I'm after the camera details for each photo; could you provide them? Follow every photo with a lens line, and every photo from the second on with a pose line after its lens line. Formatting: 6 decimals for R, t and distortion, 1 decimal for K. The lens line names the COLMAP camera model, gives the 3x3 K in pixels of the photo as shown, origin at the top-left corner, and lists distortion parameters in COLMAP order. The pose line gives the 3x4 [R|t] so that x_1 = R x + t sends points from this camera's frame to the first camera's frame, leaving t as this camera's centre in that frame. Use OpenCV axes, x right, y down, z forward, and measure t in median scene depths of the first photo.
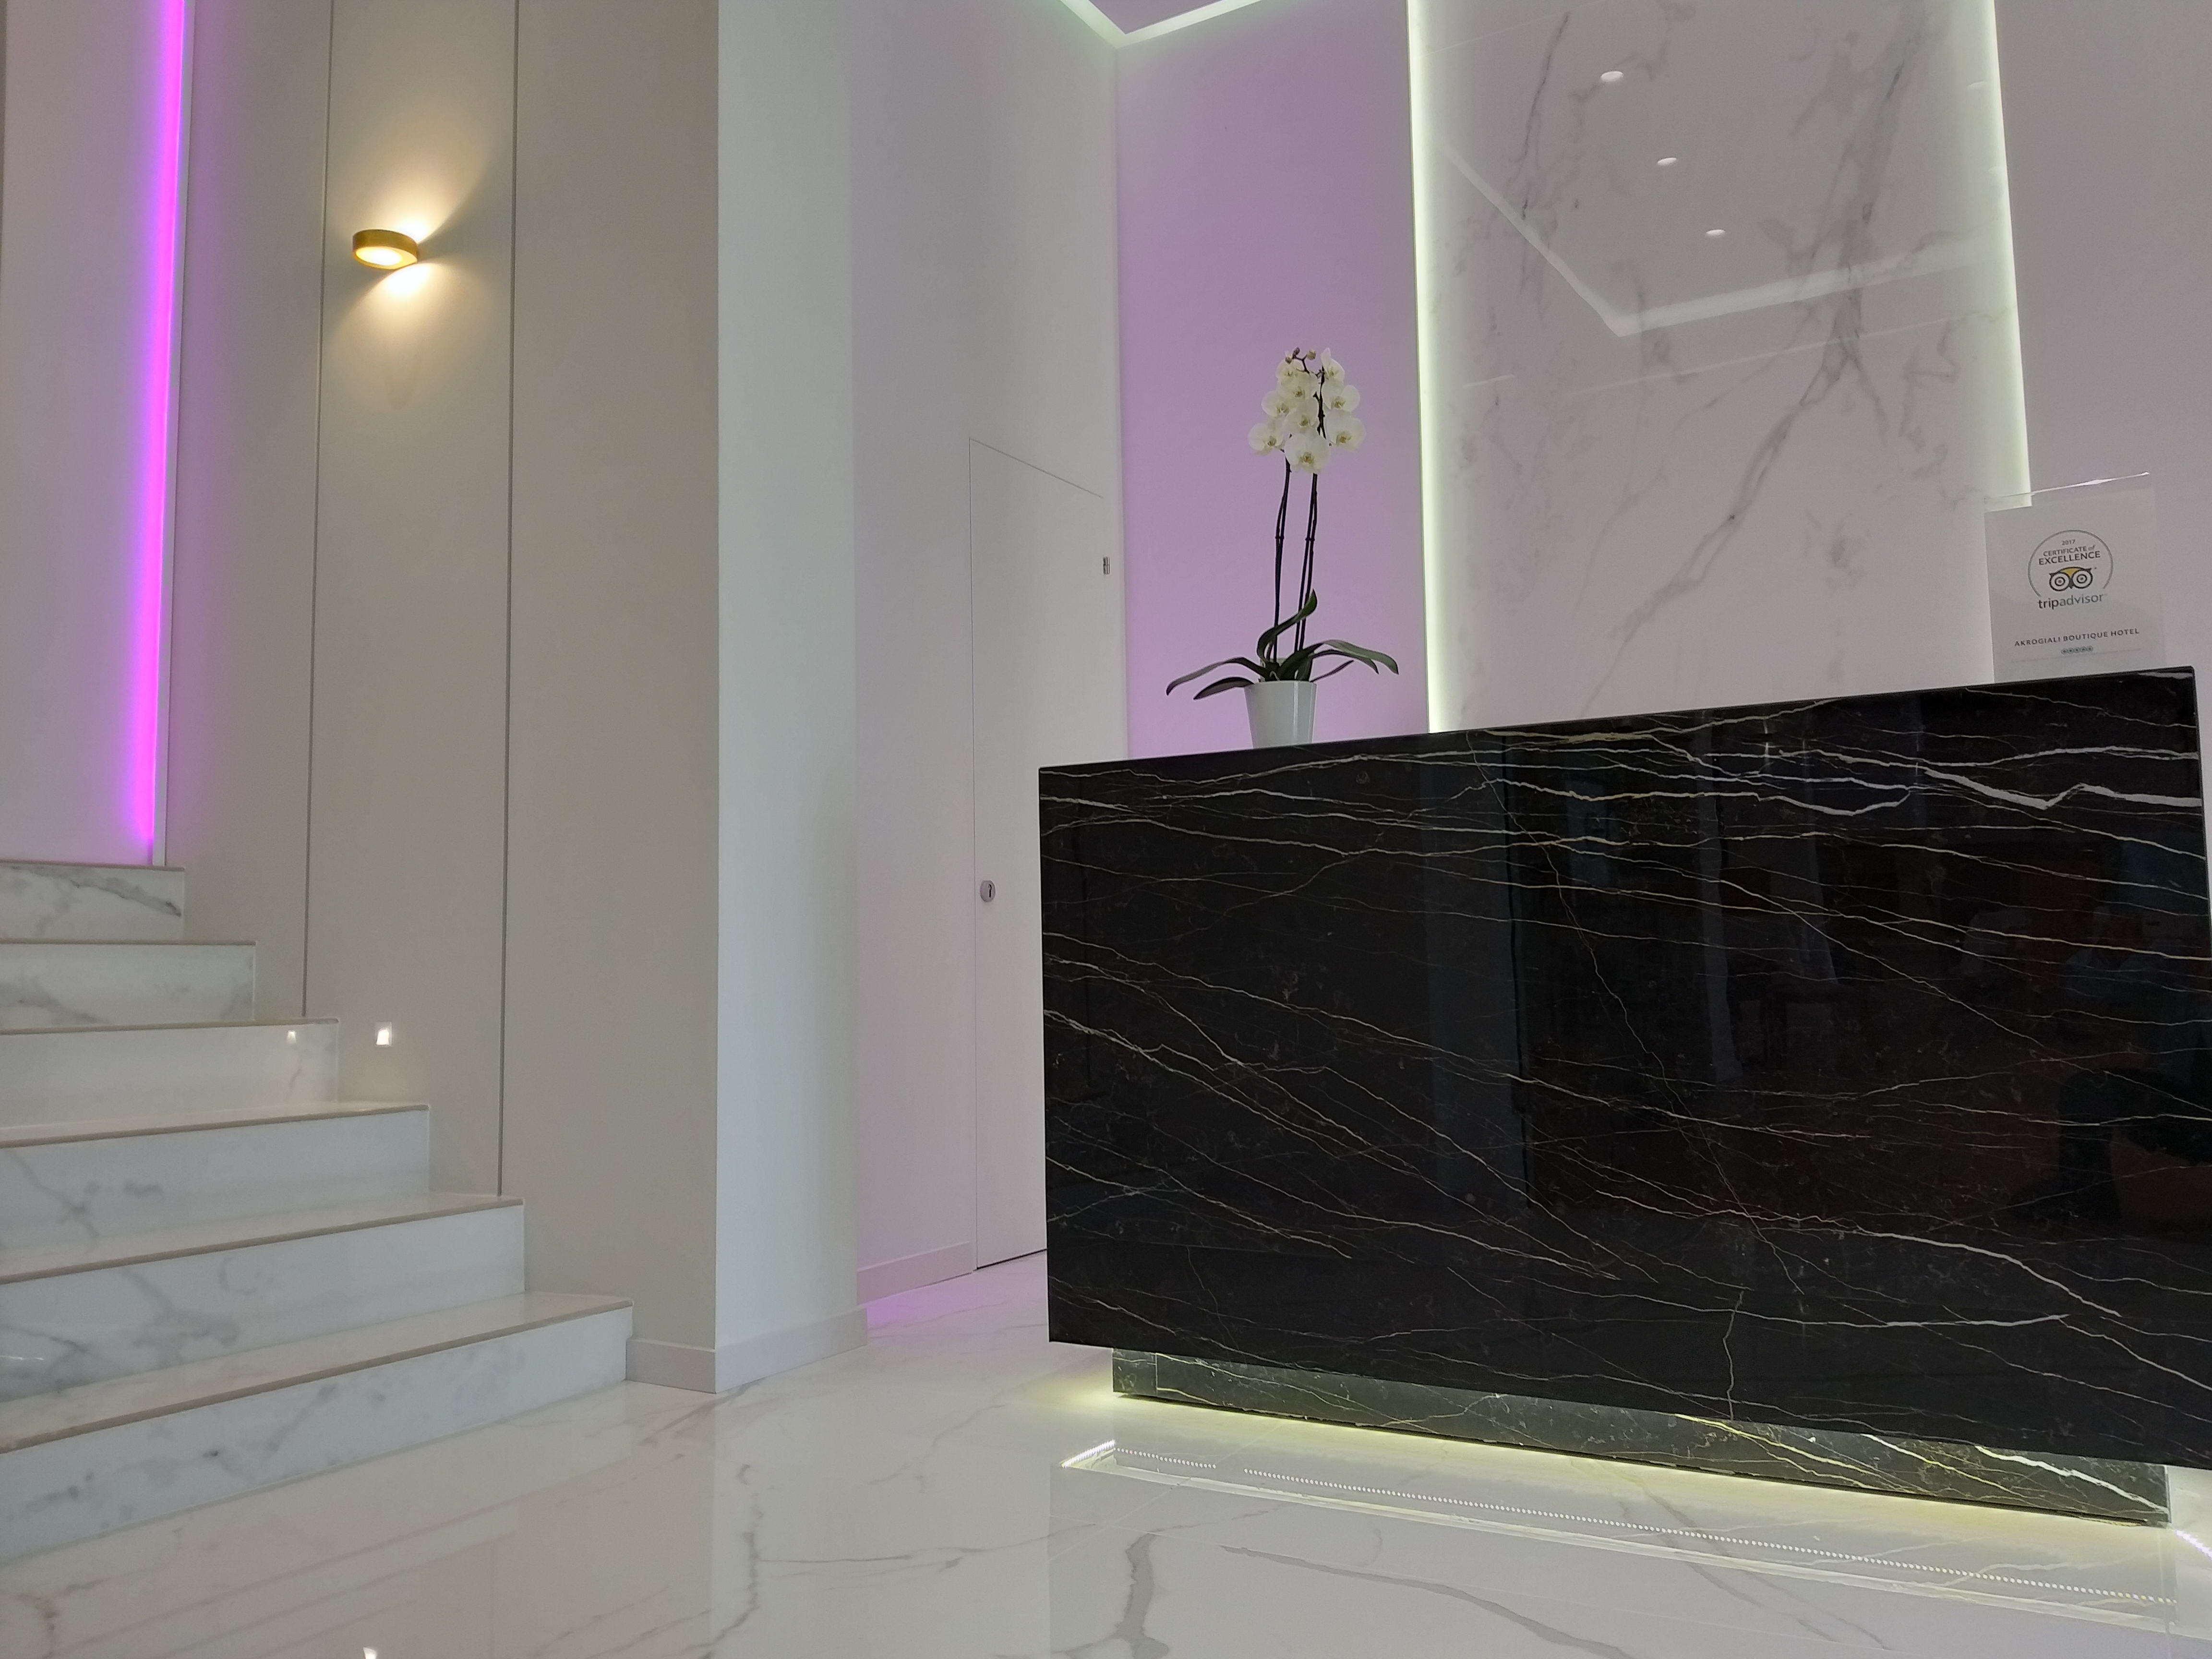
lens RADIAL K [[1739.2, 0, 1096.9], [0, 1739.2, 811.2], [0, 0, 1]] dist [0.084072, -0.152093]
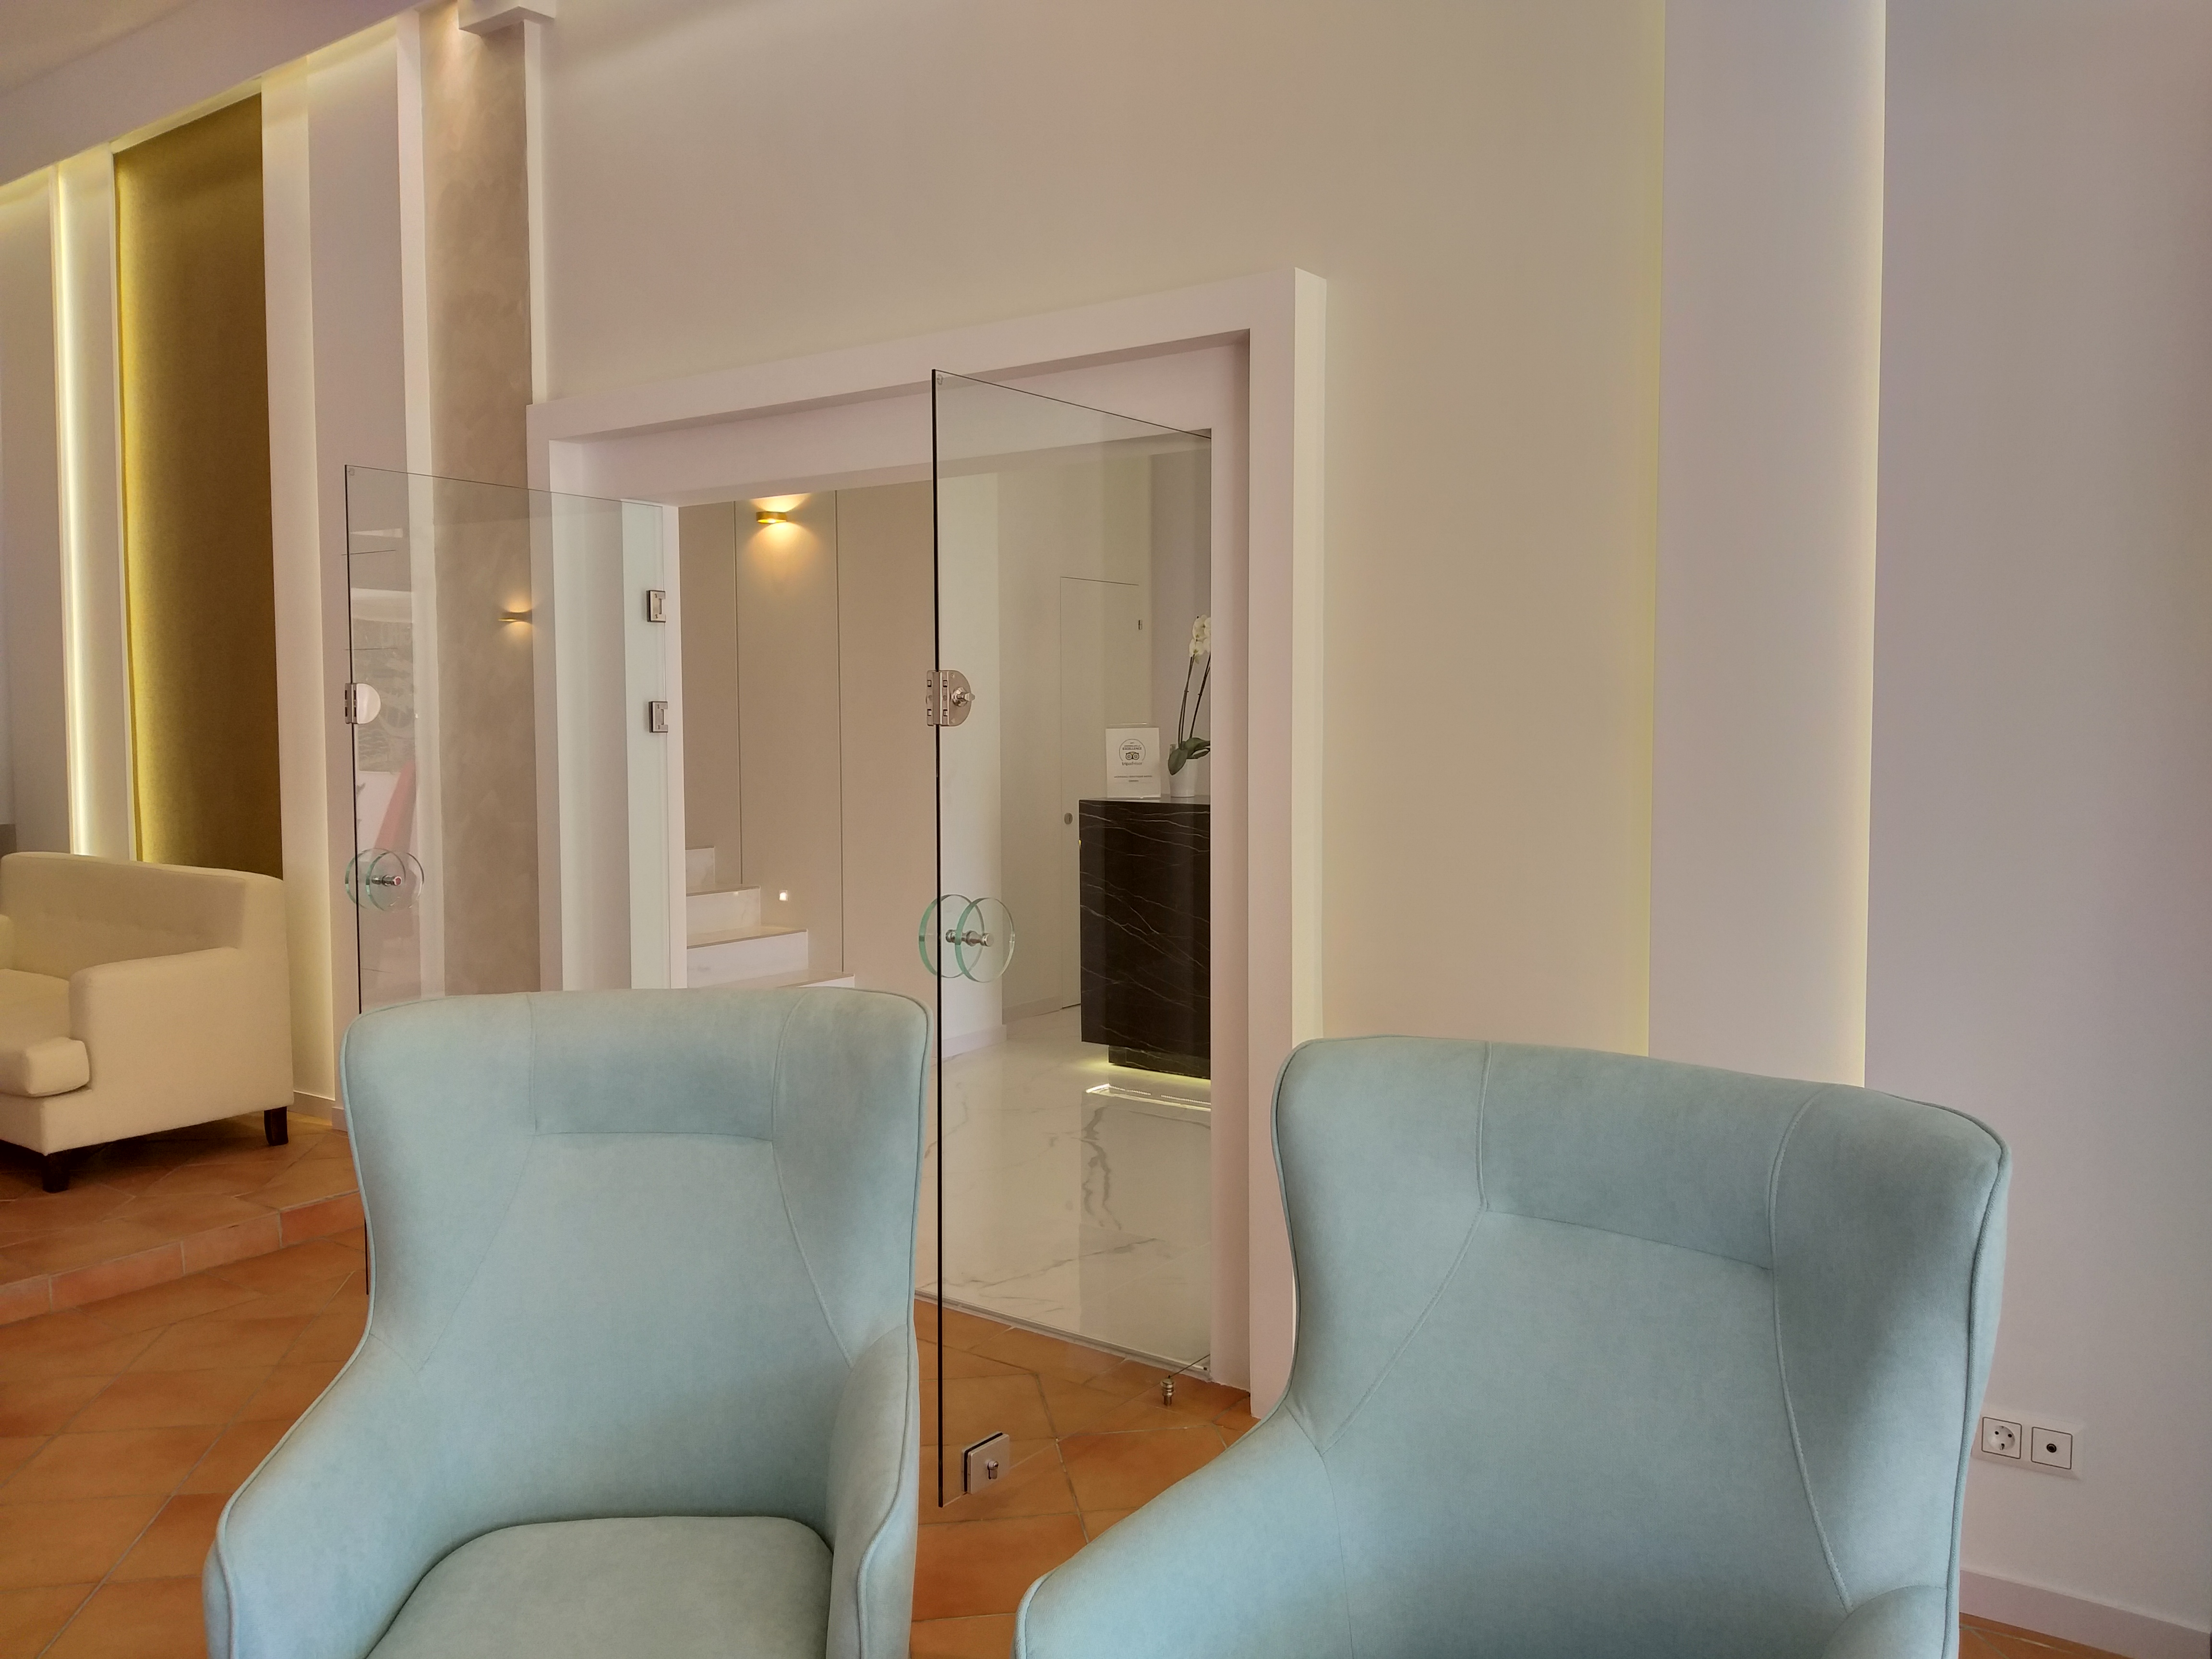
lens RADIAL K [[1739.2, 0, 1096.9], [0, 1739.2, 811.2], [0, 0, 1]] dist [0.084072, -0.152093]
pose [[0.996164, 0.019757, -0.085247, 0.212218], [-0.006857, 0.988807, 0.149043, -0.401951], [0.087238, -0.147887, 0.985149, -1.431516]]
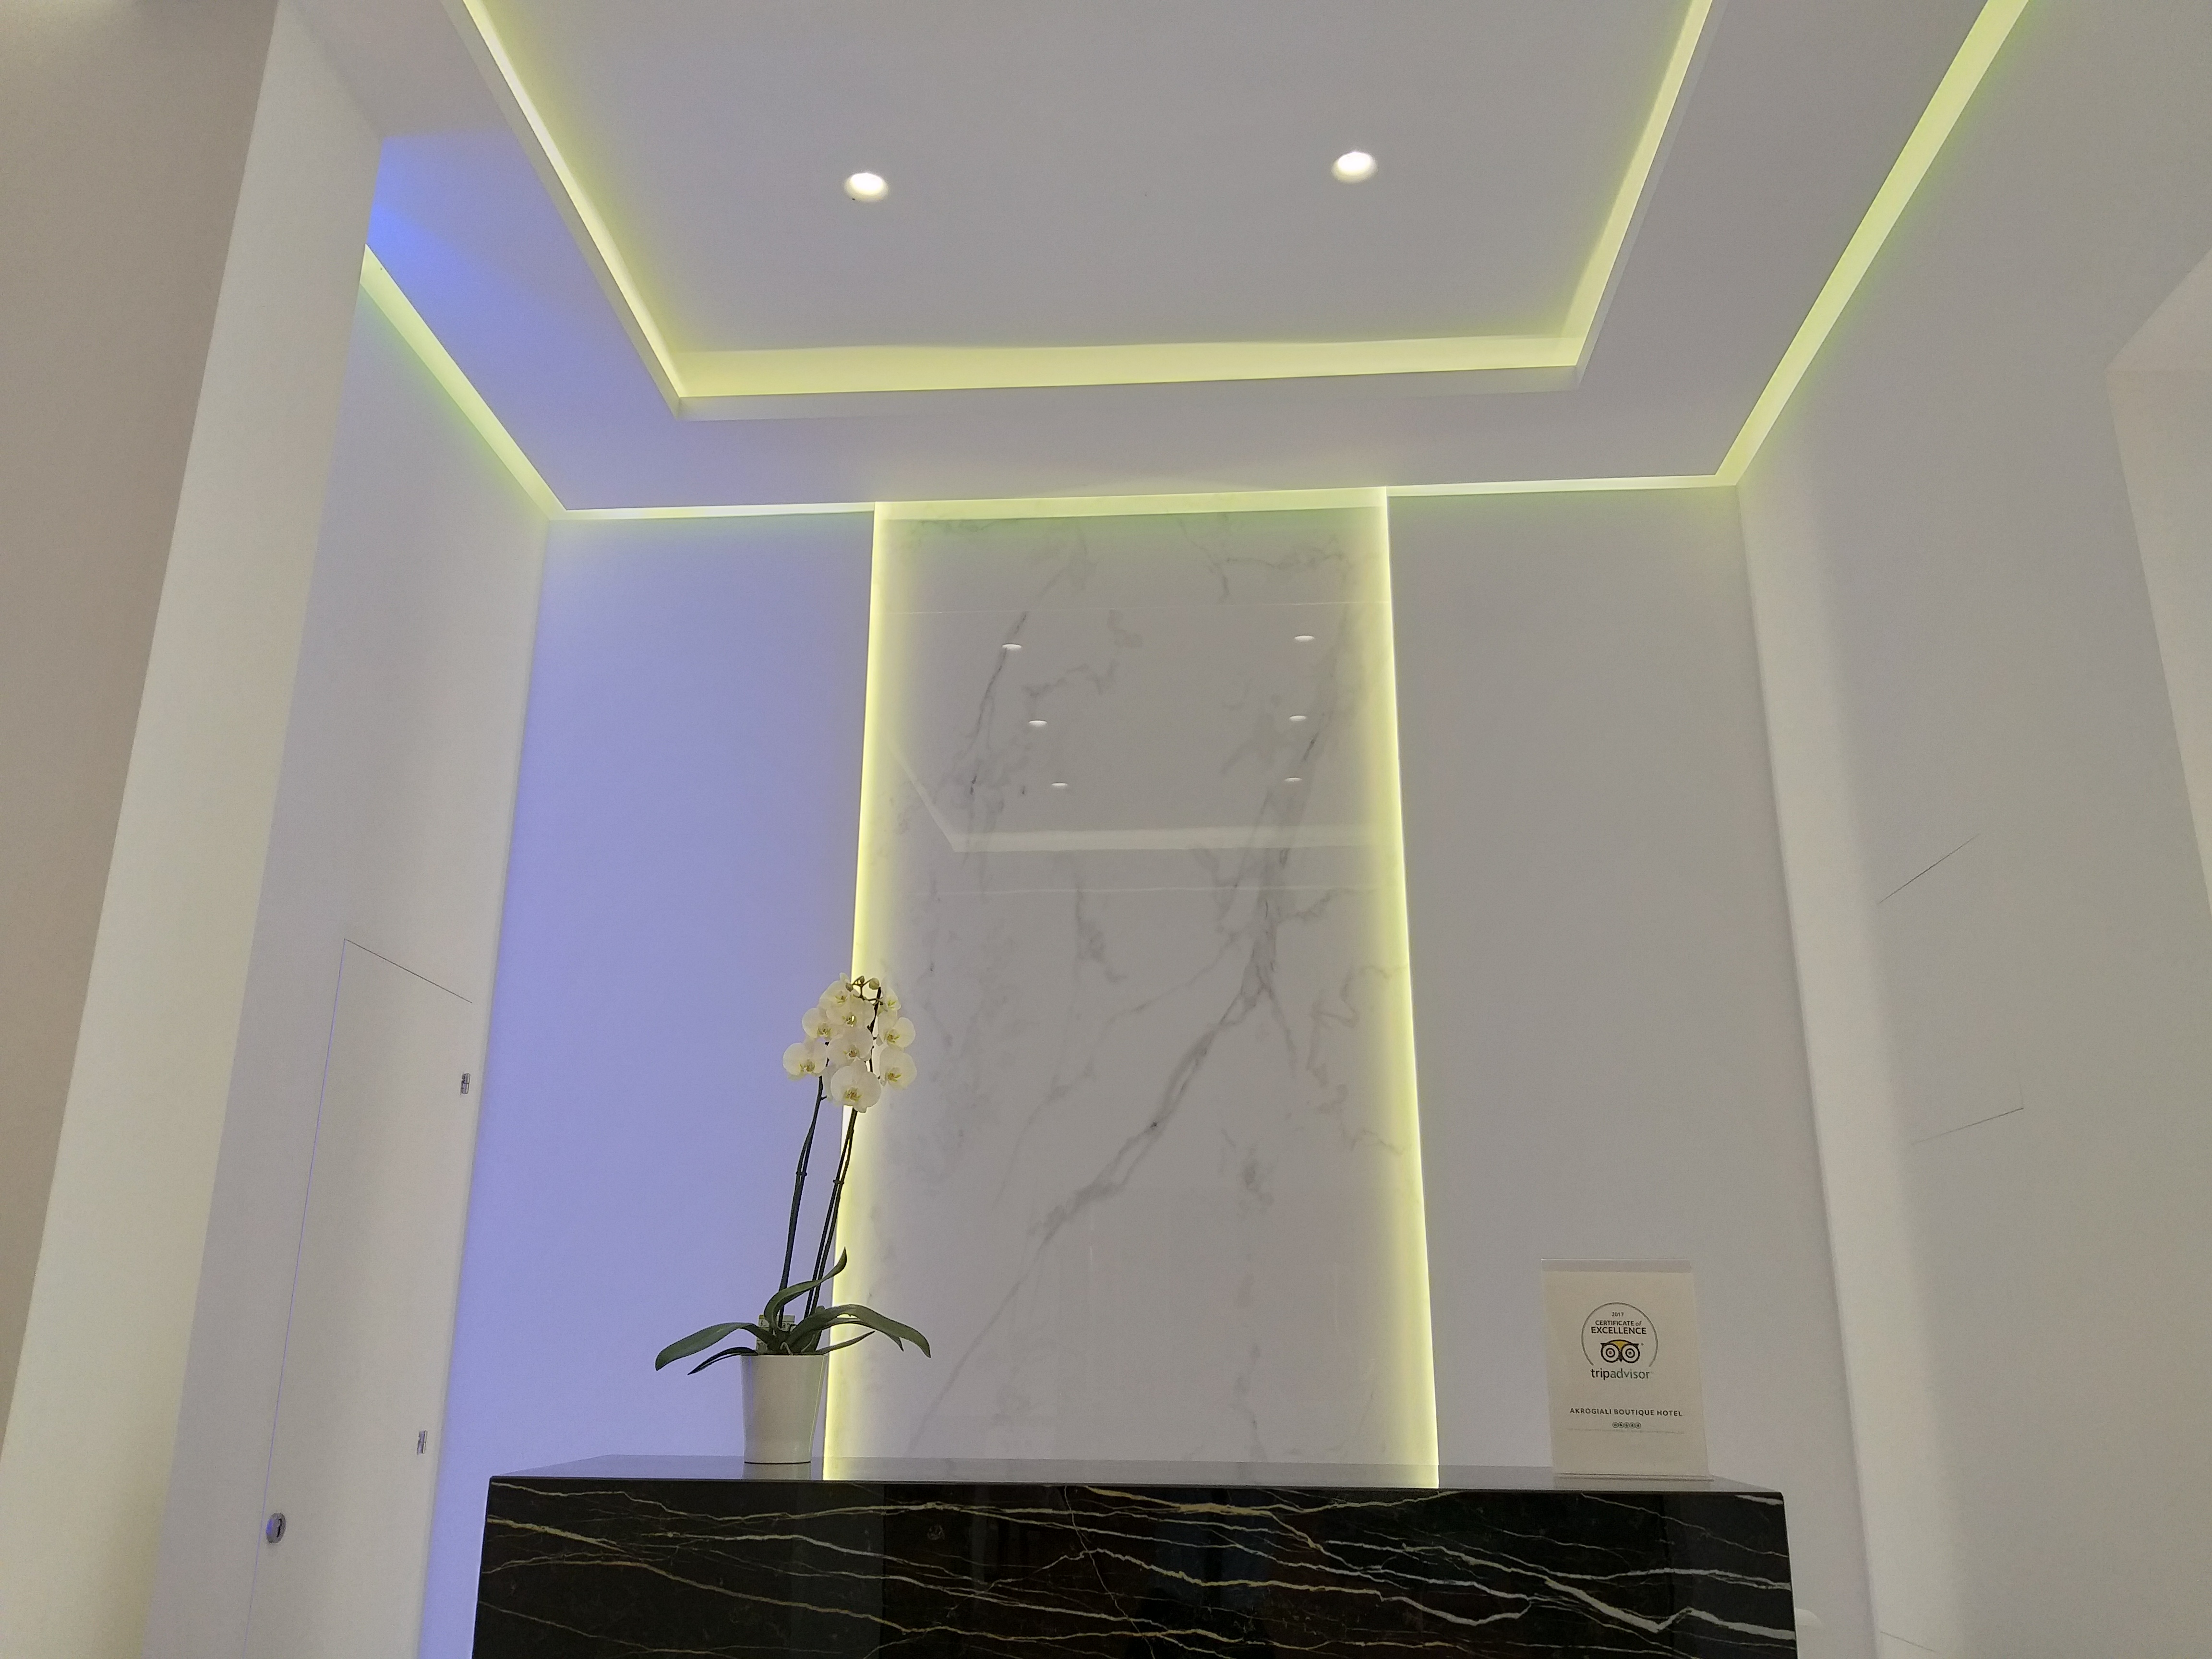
lens RADIAL K [[1725.0, 0, 1105.7], [0, 1725.0, 806.9], [0, 0, 1]] dist [0.121843, -0.244093]
pose [[0.886719, 0.164757, 0.431954, -0.201906], [-0.064164, 0.969157, -0.237943, -0.167498], [-0.457834, 0.183273, 0.869942, 0.169953]]
